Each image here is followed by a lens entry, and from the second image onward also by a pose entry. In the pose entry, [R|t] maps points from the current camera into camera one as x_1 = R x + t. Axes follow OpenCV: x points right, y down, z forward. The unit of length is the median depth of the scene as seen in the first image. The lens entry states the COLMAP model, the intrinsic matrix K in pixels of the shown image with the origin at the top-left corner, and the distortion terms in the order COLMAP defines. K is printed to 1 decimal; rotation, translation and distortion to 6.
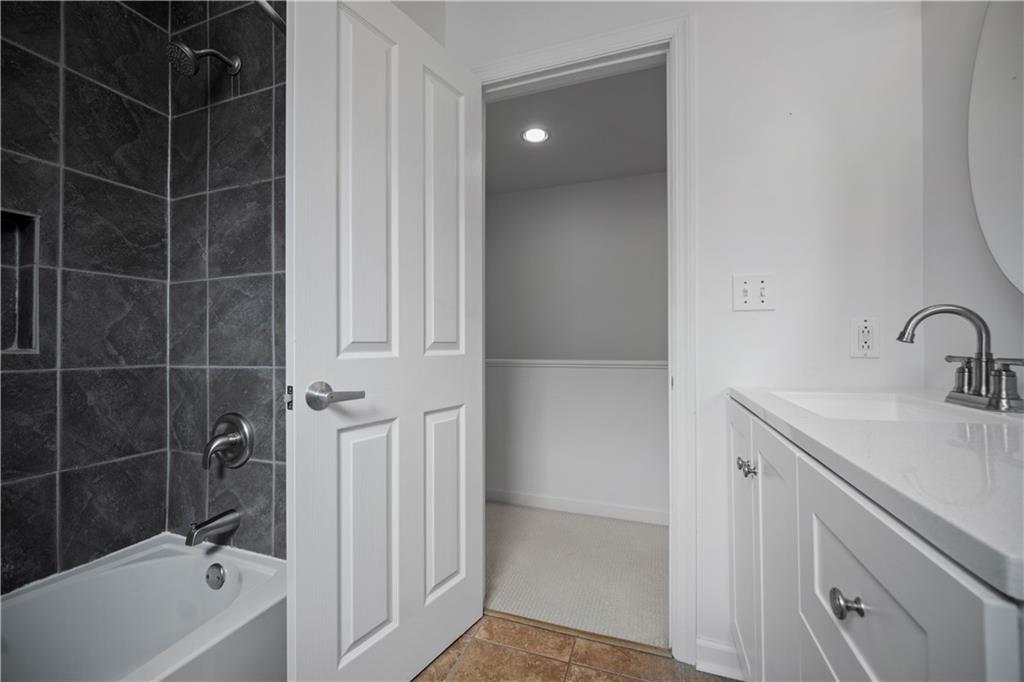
lens RADIAL K [[407.2, 0, 510.5], [0, 407.2, 338.0], [0, 0, 1]] dist [-0.001374, -0.000275]
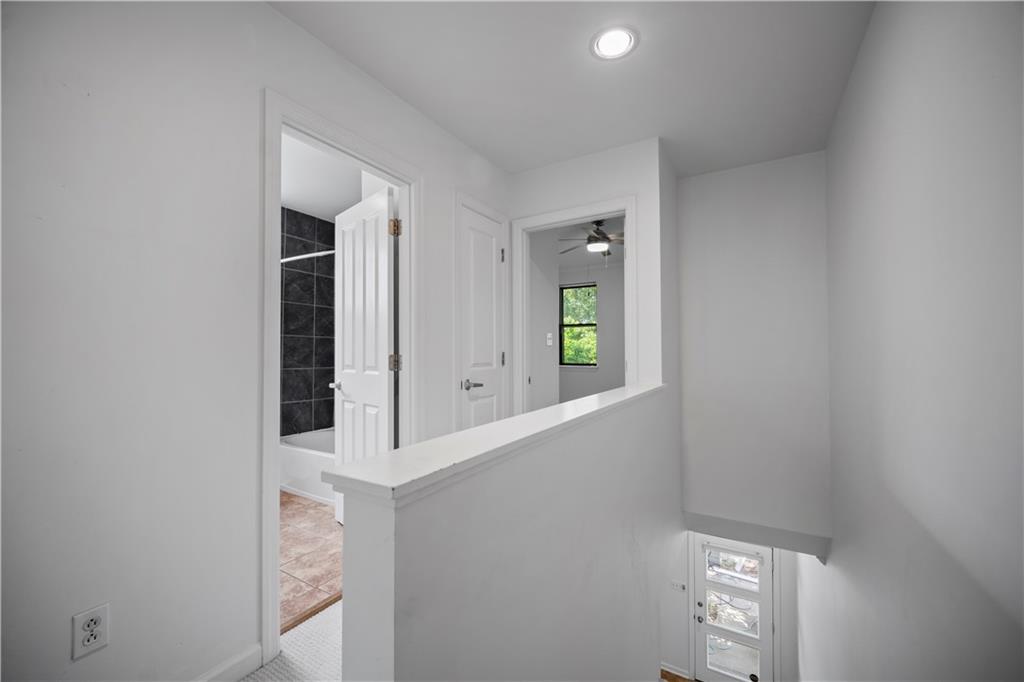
lens RADIAL K [[407.2, 0, 511.3], [0, 407.2, 346.3], [0, 0, 1]] dist [-0.001374, -0.000275]
pose [[-0.182844, -0.006876, -0.983118, 1.490876], [0.011656, 0.999890, -0.009161, -0.055937], [0.983073, -0.013134, -0.182743, 2.003136]]
